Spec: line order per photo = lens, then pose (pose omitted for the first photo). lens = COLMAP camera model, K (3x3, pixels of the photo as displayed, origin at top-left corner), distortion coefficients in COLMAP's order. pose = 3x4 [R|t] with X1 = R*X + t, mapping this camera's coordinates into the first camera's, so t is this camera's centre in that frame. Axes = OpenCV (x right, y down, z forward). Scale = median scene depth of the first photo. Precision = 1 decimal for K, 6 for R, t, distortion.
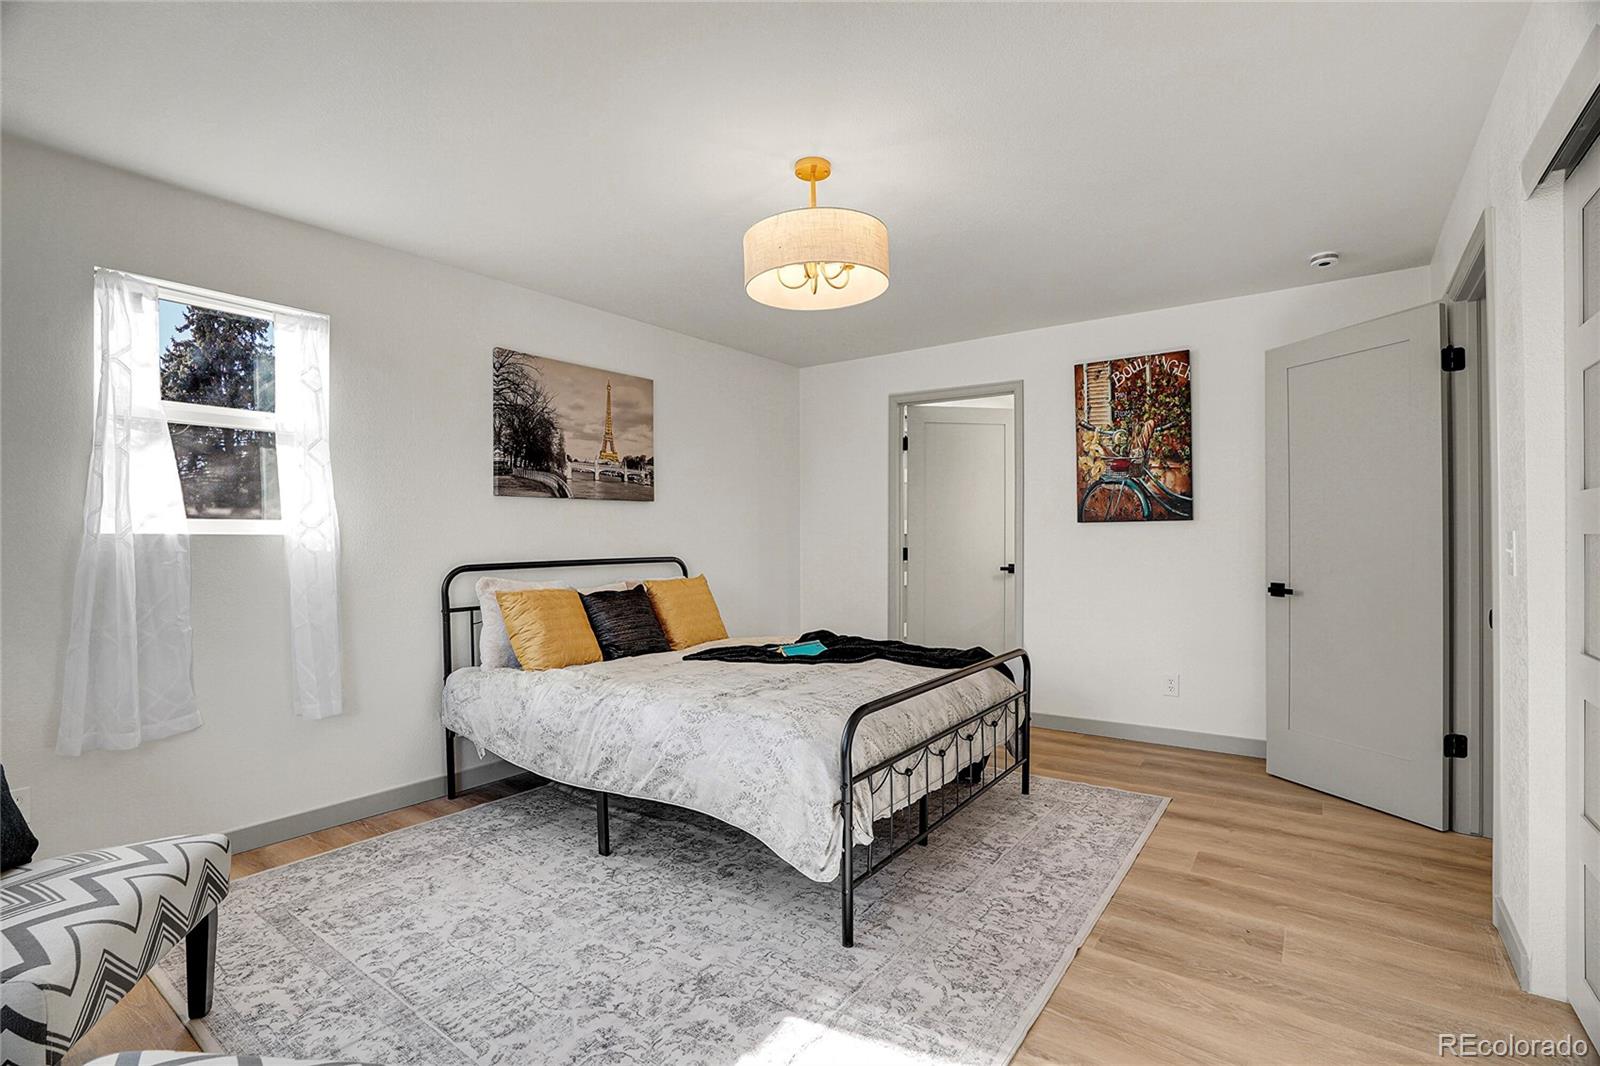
lens RADIAL K [[740.3, 0, 783.5], [0, 740.3, 539.2], [0, 0, 1]] dist [-0.067454, 0.025303]
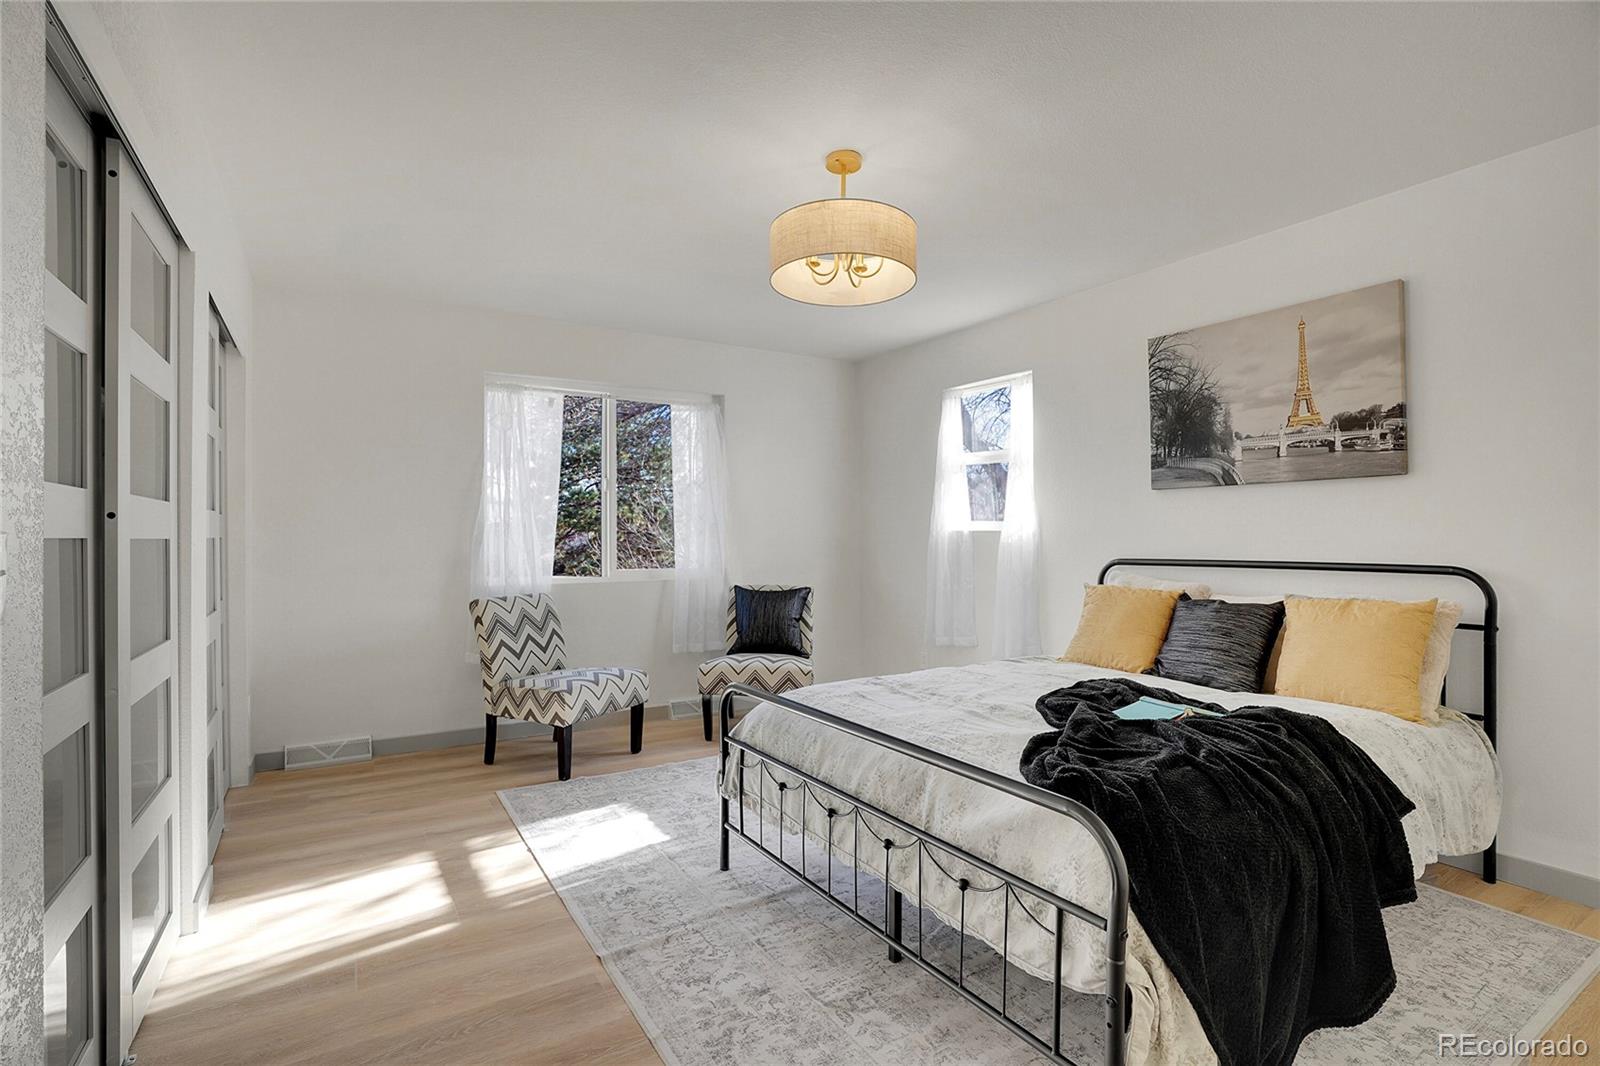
lens RADIAL K [[740.3, 0, 785.8], [0, 740.3, 529.7], [0, 0, 1]] dist [-0.067454, 0.025303]
pose [[-0.365331, -0.003565, -0.930871, 0.645965], [-0.003754, 0.999990, -0.002357, -0.002107], [0.930870, 0.002633, -0.365341, 0.837367]]
